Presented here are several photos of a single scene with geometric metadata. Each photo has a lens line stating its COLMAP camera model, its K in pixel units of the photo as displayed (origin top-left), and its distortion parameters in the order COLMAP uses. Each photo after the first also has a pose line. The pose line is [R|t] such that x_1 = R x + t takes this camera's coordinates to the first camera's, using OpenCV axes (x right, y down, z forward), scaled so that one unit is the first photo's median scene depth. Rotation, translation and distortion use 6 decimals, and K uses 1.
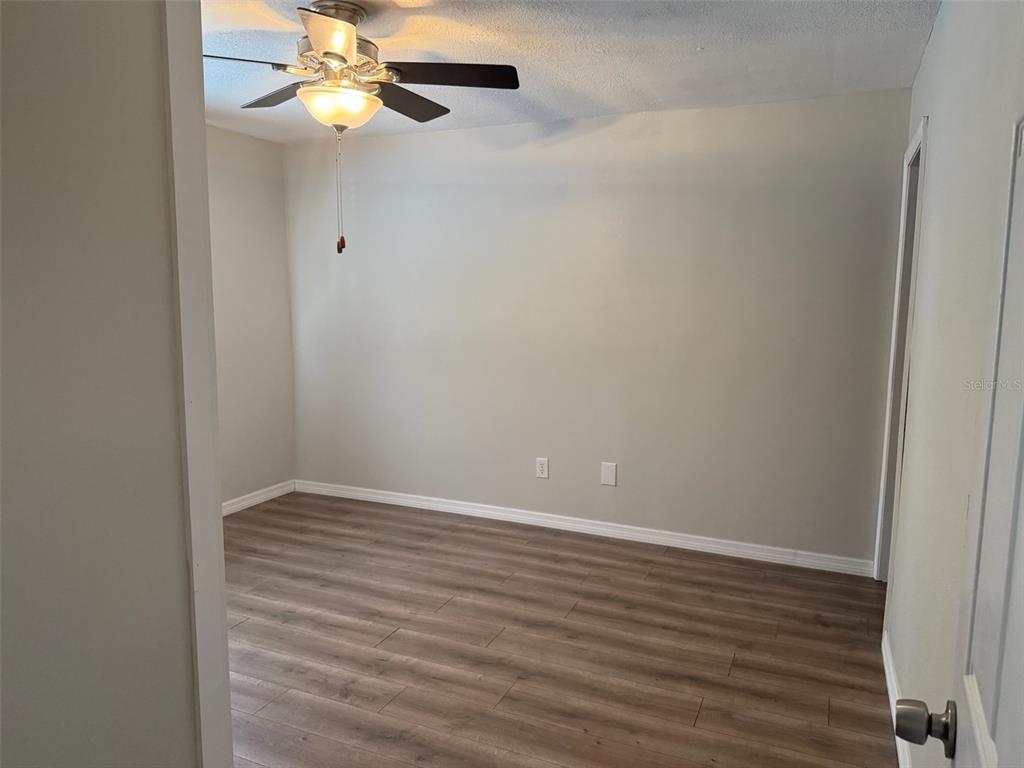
lens RADIAL K [[721.5, 0, 512.8], [0, 721.5, 387.6], [0, 0, 1]] dist [0.002706, -0.025963]
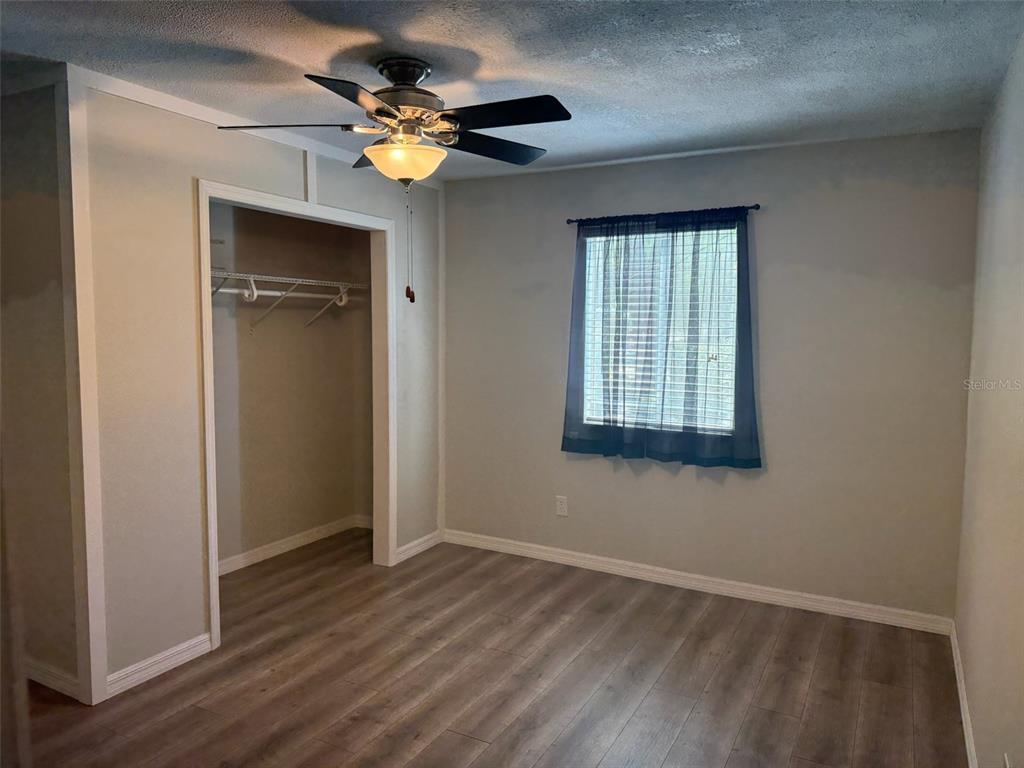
lens RADIAL K [[722.3, 0, 510.2], [0, 722.3, 385.8], [0, 0, 1]] dist [0.081379, -0.146614]
pose [[-0.084386, 0.071336, -0.993876, 0.623449], [-0.134563, 0.987481, 0.082302, -0.139422], [0.987305, 0.140684, -0.073731, 0.989997]]
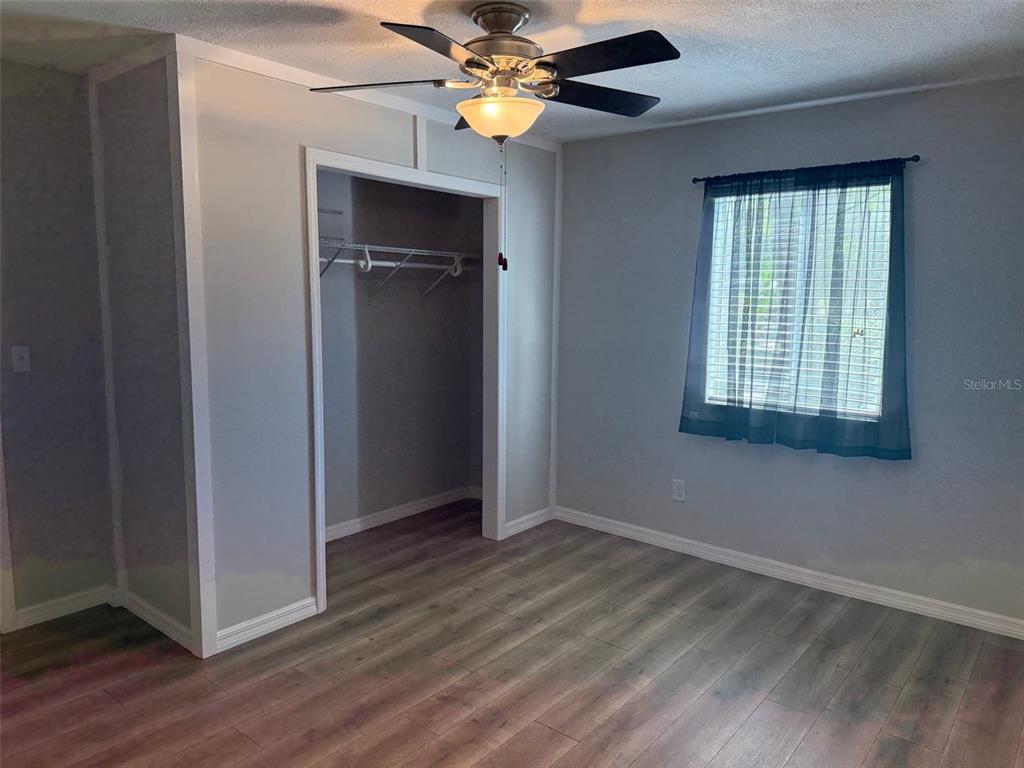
lens RADIAL K [[716.8, 0, 512.0], [0, 716.8, 384.0], [0, 0, 1]] dist [0.005295, -0.020295]
pose [[-0.277999, 0.107920, -0.954500, 0.541020], [-0.134886, 0.979438, 0.150025, -0.147113], [0.951064, 0.170455, -0.257726, 1.027636]]
